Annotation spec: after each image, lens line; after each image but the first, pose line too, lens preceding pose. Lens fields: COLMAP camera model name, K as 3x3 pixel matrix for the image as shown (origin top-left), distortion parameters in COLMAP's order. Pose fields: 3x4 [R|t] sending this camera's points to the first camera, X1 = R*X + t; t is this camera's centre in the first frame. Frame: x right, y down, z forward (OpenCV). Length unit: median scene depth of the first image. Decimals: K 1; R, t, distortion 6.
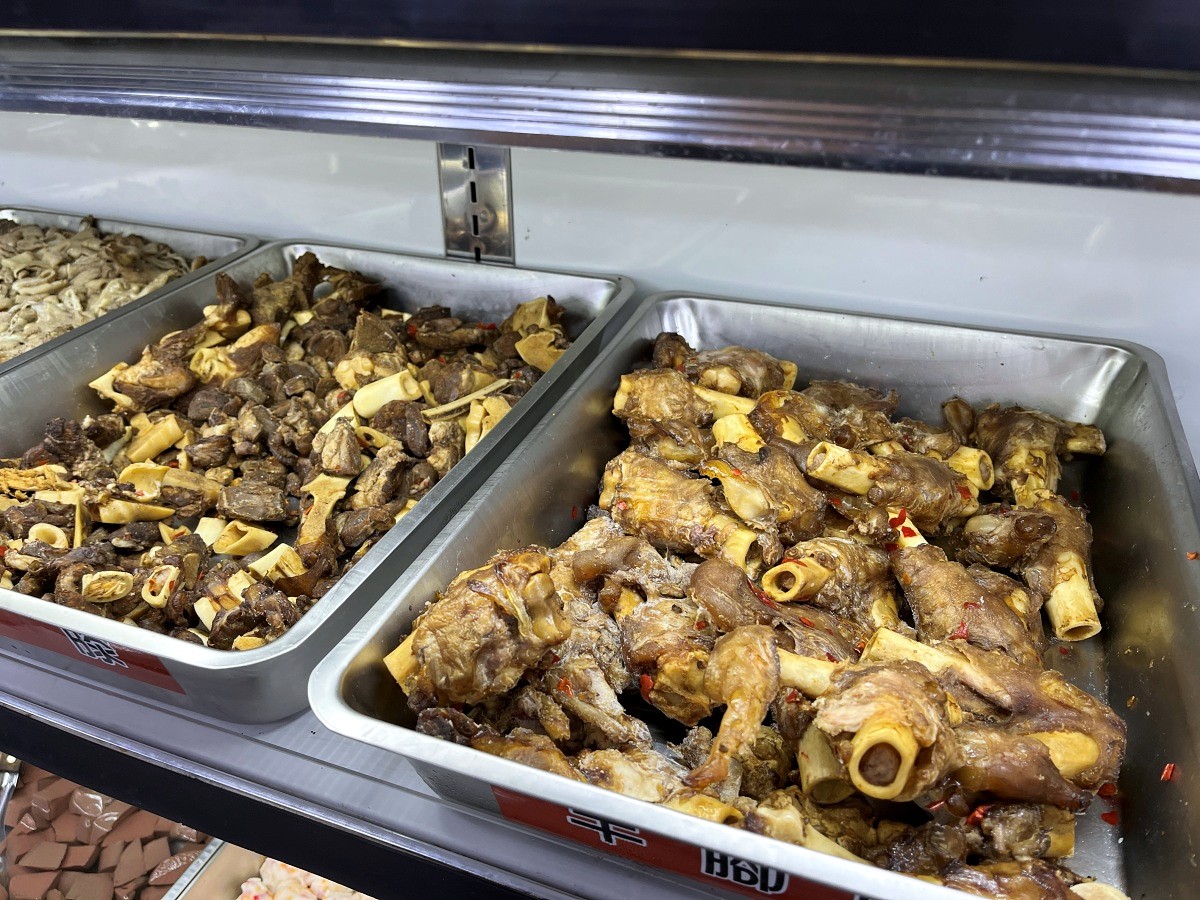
lens RADIAL K [[881.2, 0, 600.0], [0, 881.2, 450.0], [0, 0, 1]] dist [0.072567, -0.103687]
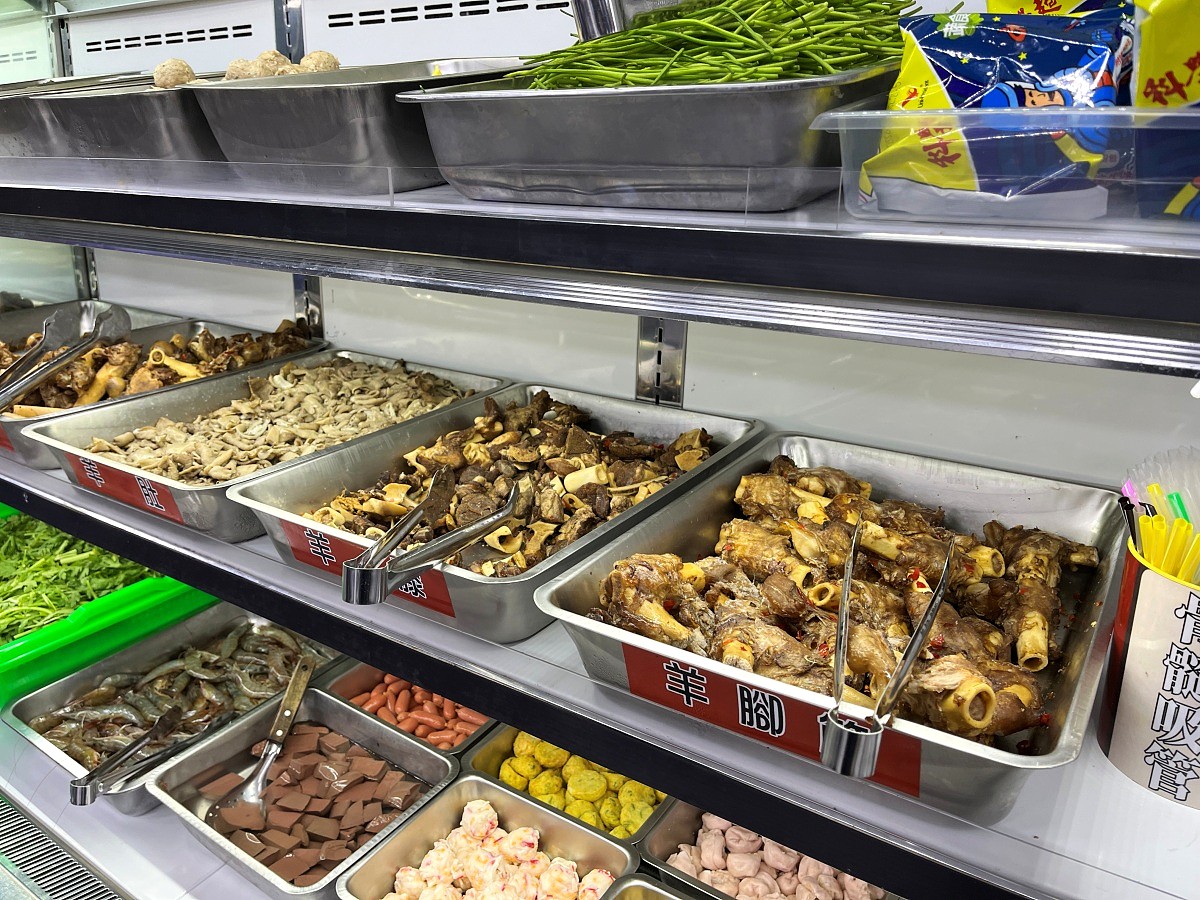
lens RADIAL K [[881.2, 0, 600.0], [0, 881.2, 450.0], [0, 0, 1]] dist [0.072567, -0.103687]
pose [[0.974879, 0.085517, -0.205665, 0.080830], [-0.125948, 0.973212, -0.192341, 0.164408], [0.183707, 0.213413, 0.959535, -0.414180]]
